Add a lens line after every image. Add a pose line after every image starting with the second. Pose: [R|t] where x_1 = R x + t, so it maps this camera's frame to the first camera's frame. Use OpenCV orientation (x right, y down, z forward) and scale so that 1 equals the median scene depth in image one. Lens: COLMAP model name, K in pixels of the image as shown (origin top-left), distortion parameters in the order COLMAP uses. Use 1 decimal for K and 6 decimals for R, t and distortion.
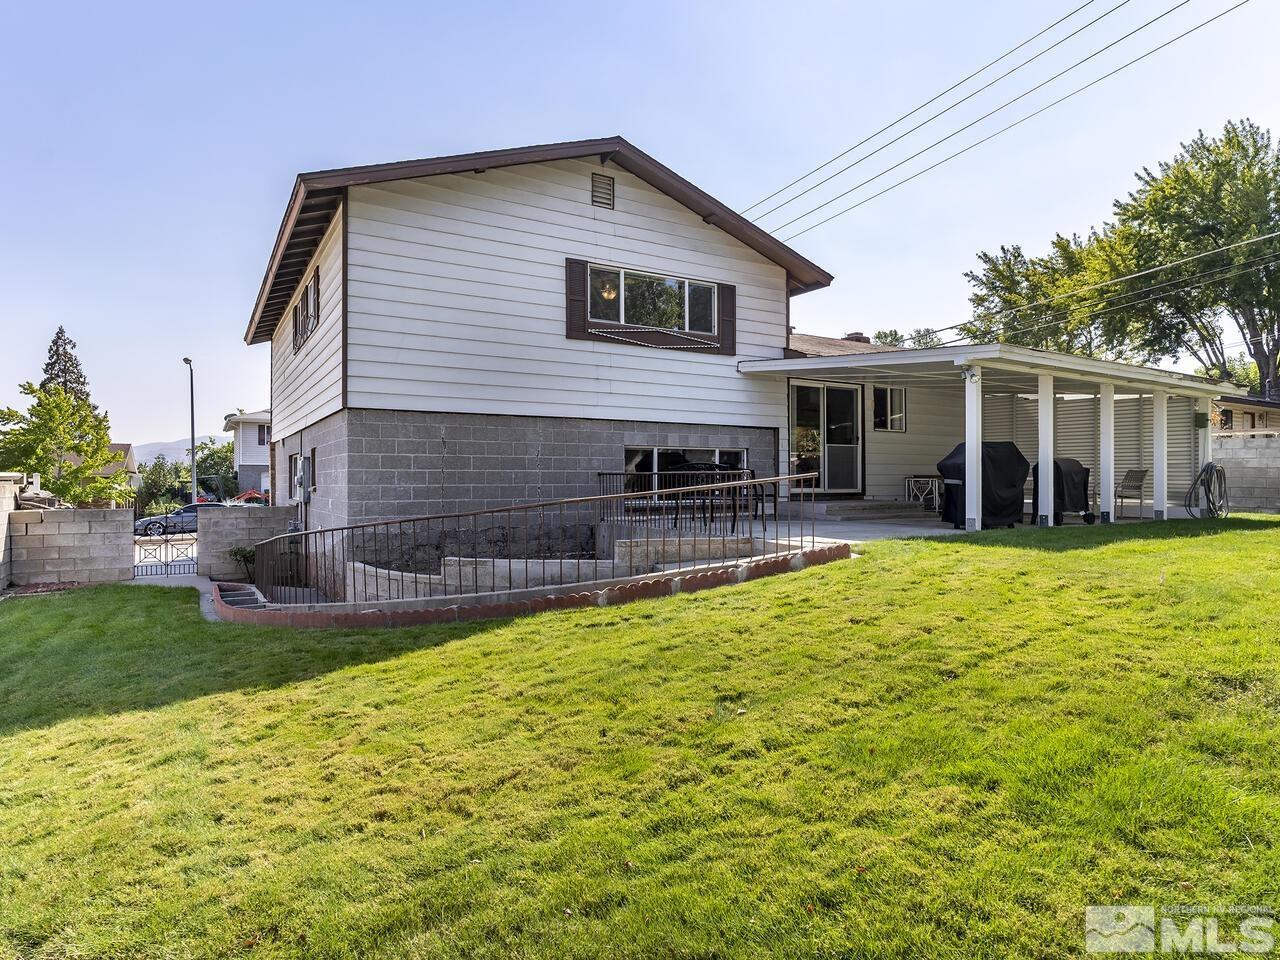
lens RADIAL K [[727.9, 0, 641.0], [0, 727.9, 484.7], [0, 0, 1]] dist [-0.002333, 0.001301]
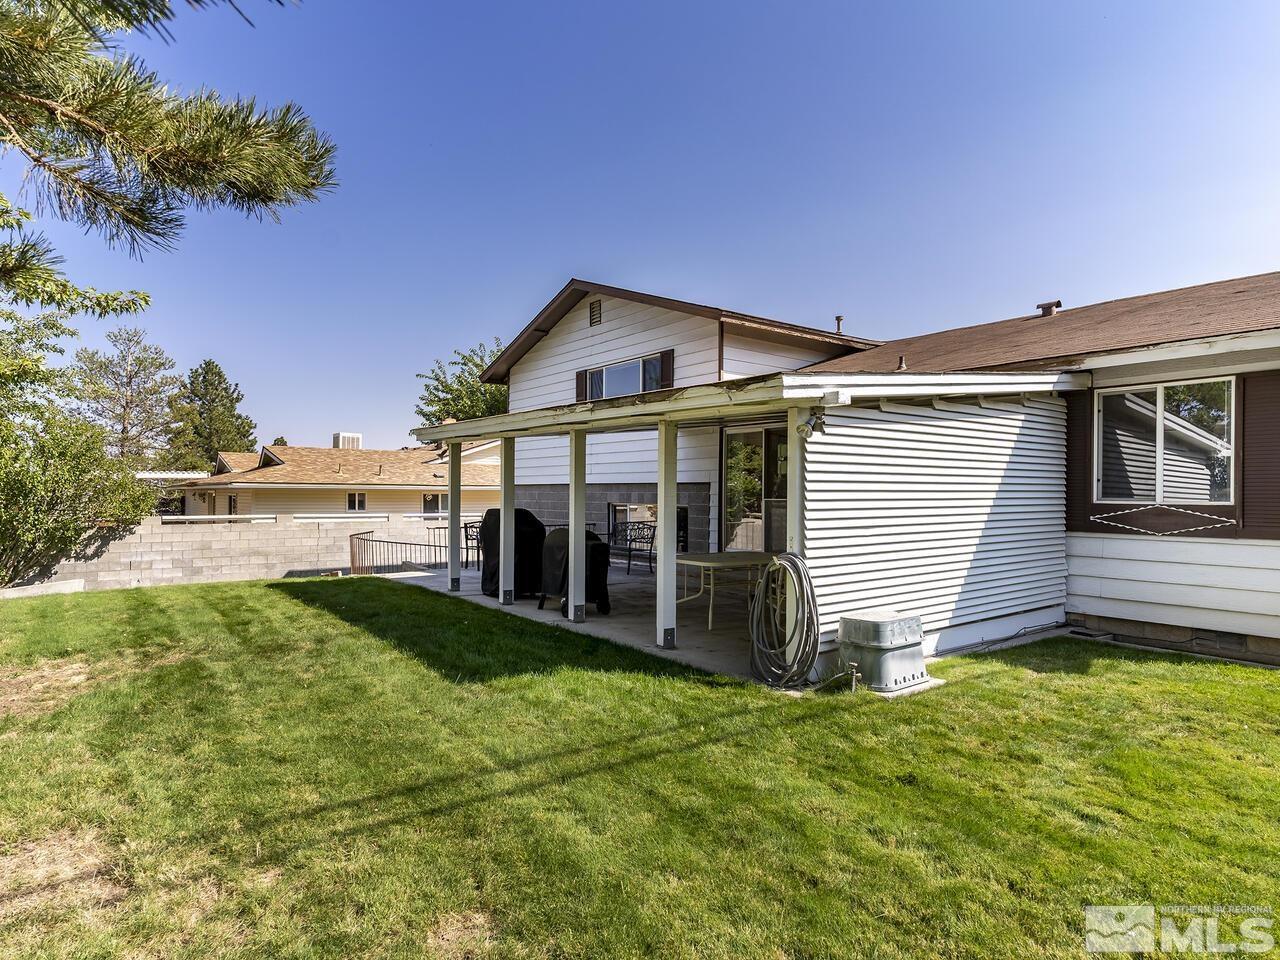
lens RADIAL K [[727.9, 0, 641.0], [0, 727.9, 484.7], [0, 0, 1]] dist [-0.002333, 0.001301]
pose [[0.110309, -0.004582, -0.993887, 0.451402], [-0.015762, 0.999856, -0.006359, -0.027281], [0.993772, 0.016367, 0.110221, 0.326078]]
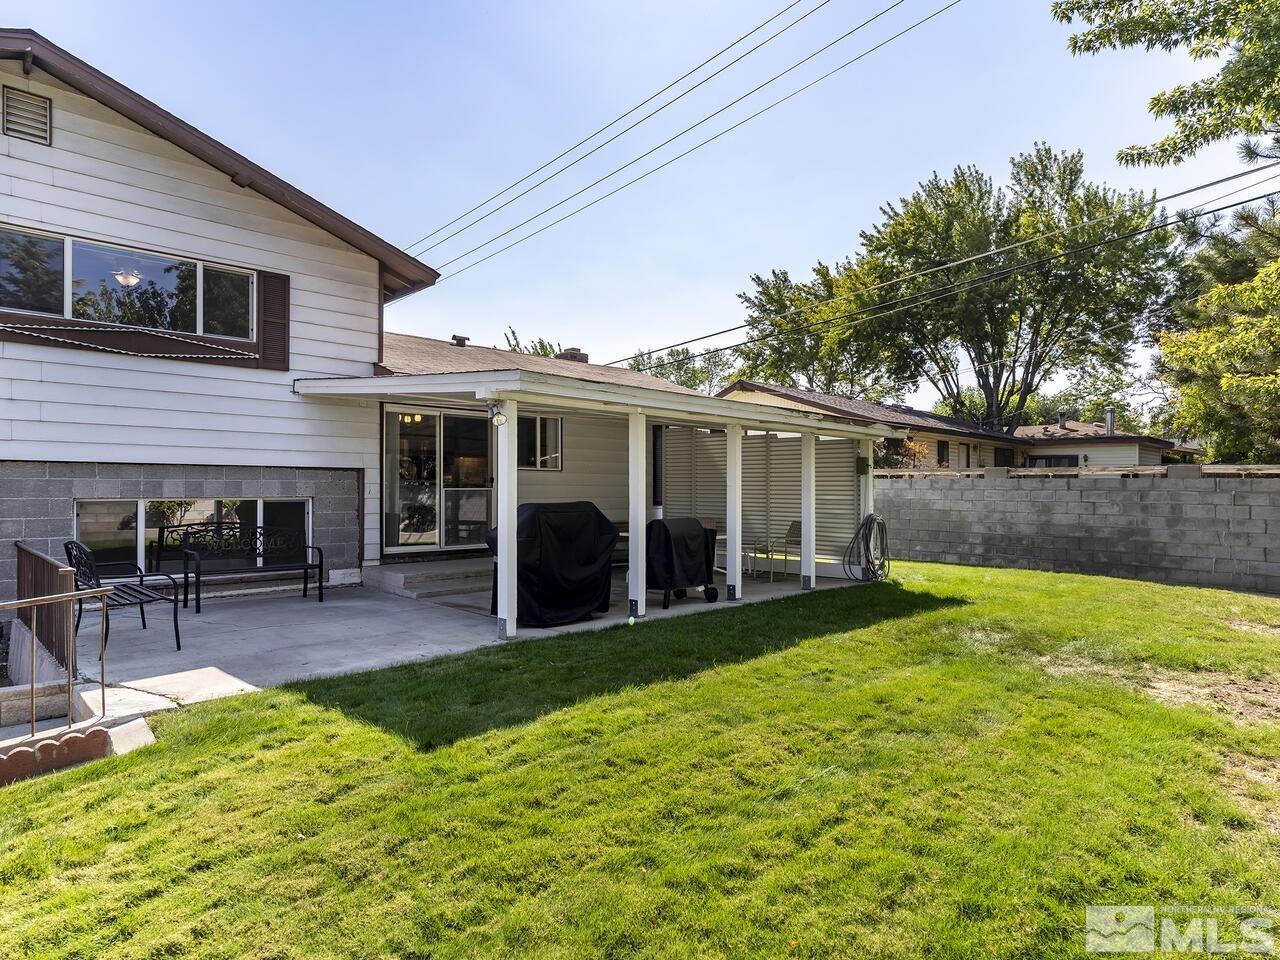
lens RADIAL K [[727.9, 0, 641.0], [0, 727.9, 484.7], [0, 0, 1]] dist [-0.002333, 0.001301]
pose [[0.973494, 0.002003, 0.228702, 0.119295], [0.001321, 0.999896, -0.014380, -0.020262], [-0.228707, 0.014301, 0.973390, 0.081372]]
